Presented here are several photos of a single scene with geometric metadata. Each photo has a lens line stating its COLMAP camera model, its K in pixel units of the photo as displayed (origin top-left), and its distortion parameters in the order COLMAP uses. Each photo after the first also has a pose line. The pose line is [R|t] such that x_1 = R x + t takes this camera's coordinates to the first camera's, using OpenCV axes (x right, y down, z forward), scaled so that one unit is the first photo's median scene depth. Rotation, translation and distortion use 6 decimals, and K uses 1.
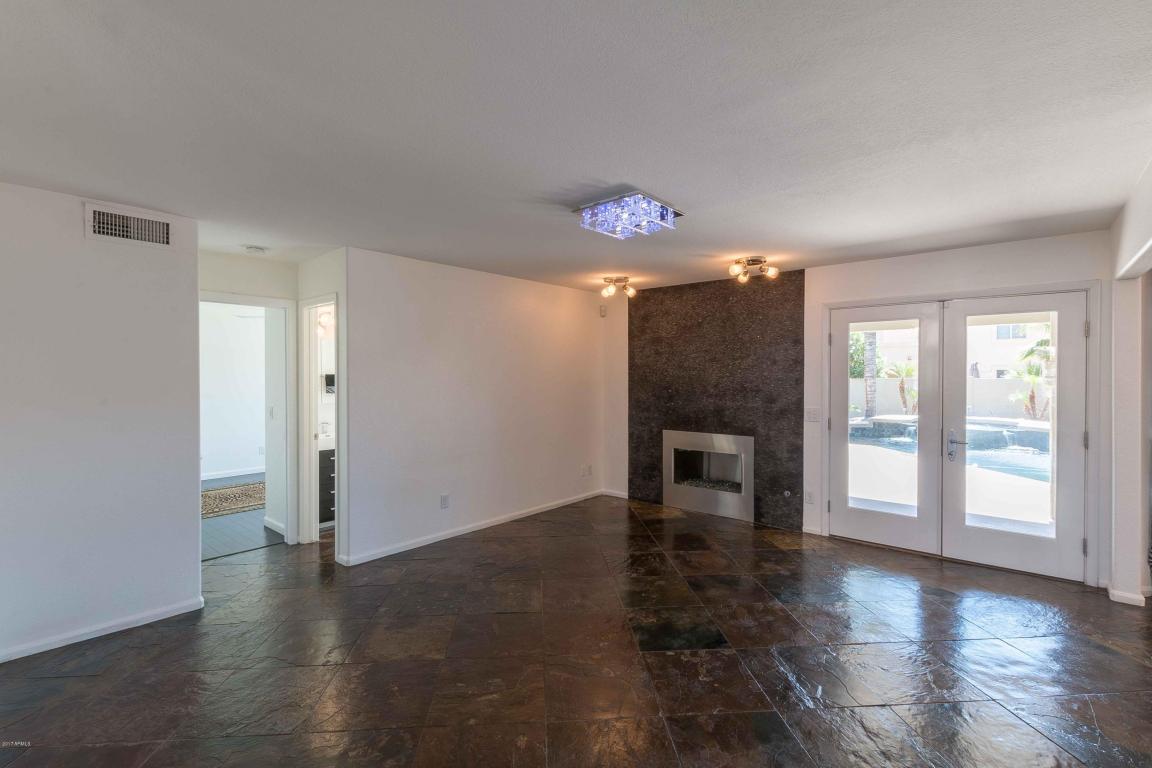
lens RADIAL K [[525.0, 0, 583.2], [0, 525.0, 384.8], [0, 0, 1]] dist [-0.000077, 0.000071]
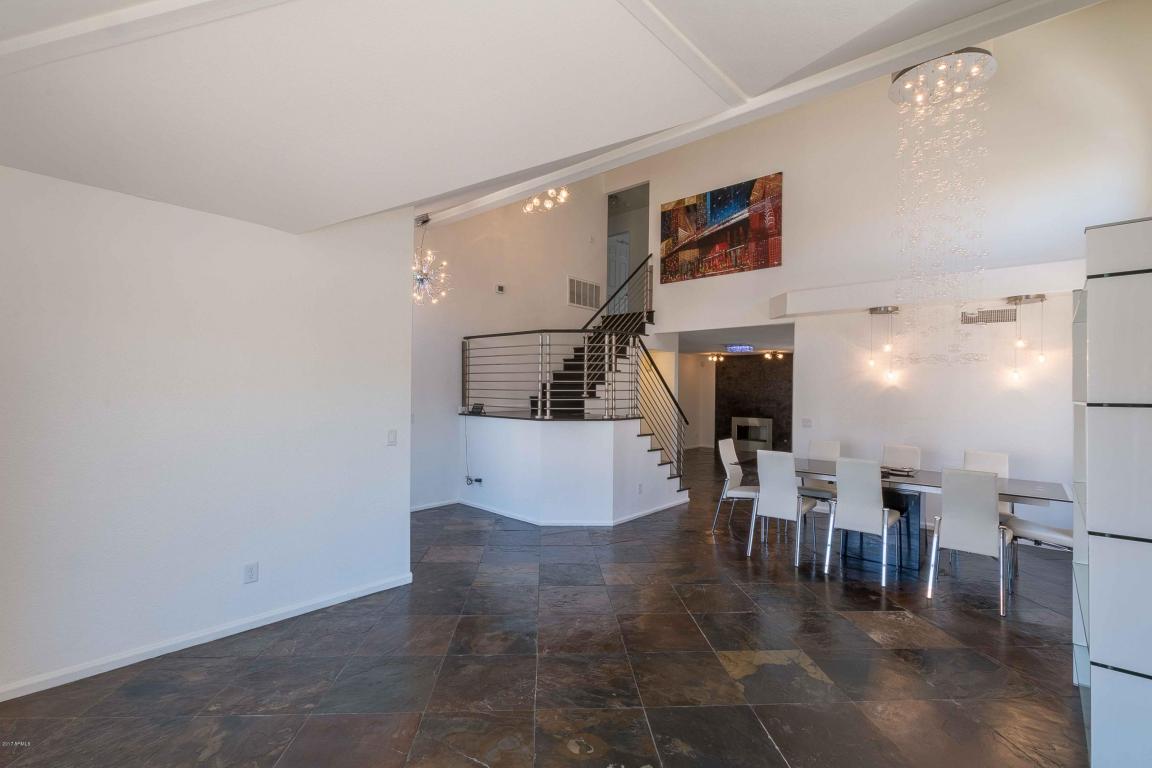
lens RADIAL K [[516.0, 0, 576.1], [0, 516.0, 382.9], [0, 0, 1]] dist [0.000693, 0.000072]
pose [[0.999686, 0.016913, -0.018511, -0.581605], [-0.017537, 0.999265, -0.034098, 0.030176], [0.017921, 0.034411, 0.999247, -1.517152]]
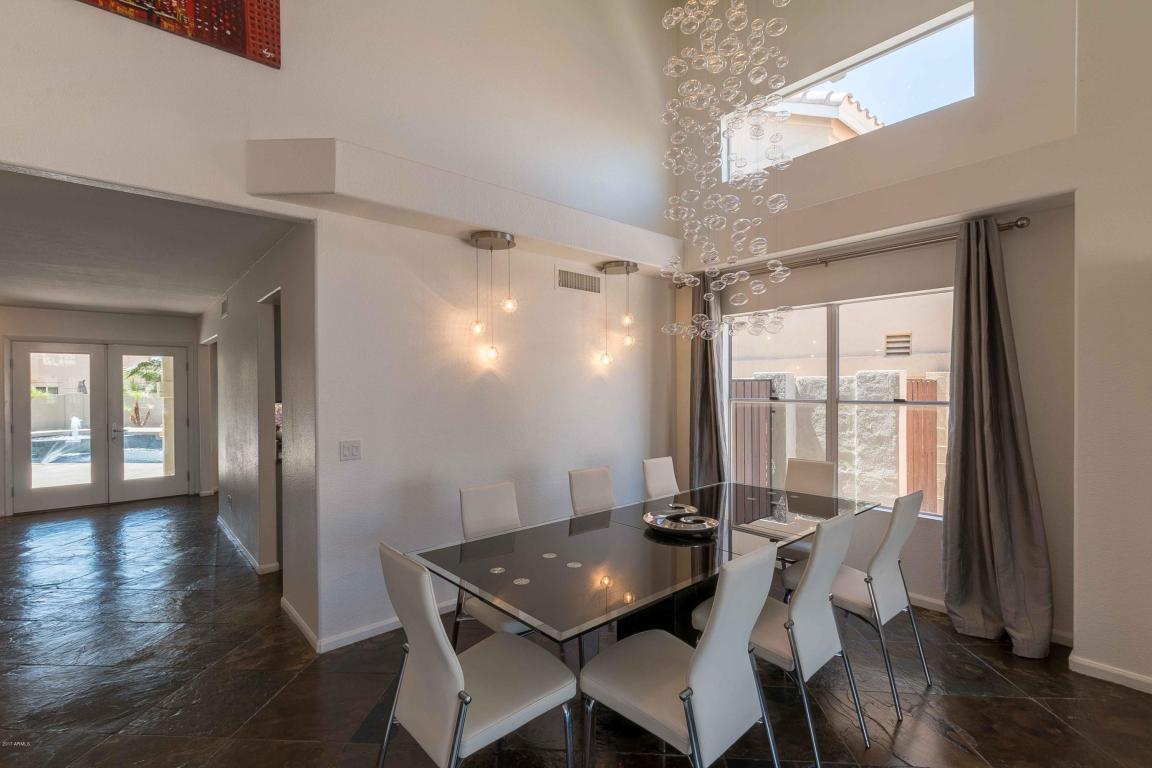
lens RADIAL K [[524.5, 0, 575.5], [0, 524.5, 387.7], [0, 0, 1]] dist [-0.000183, 0.000131]
pose [[0.146902, 0.001206, 0.989150, -0.574871], [0.024138, 0.999697, -0.004804, 0.013628], [-0.988856, 0.024582, 0.146828, -0.542098]]
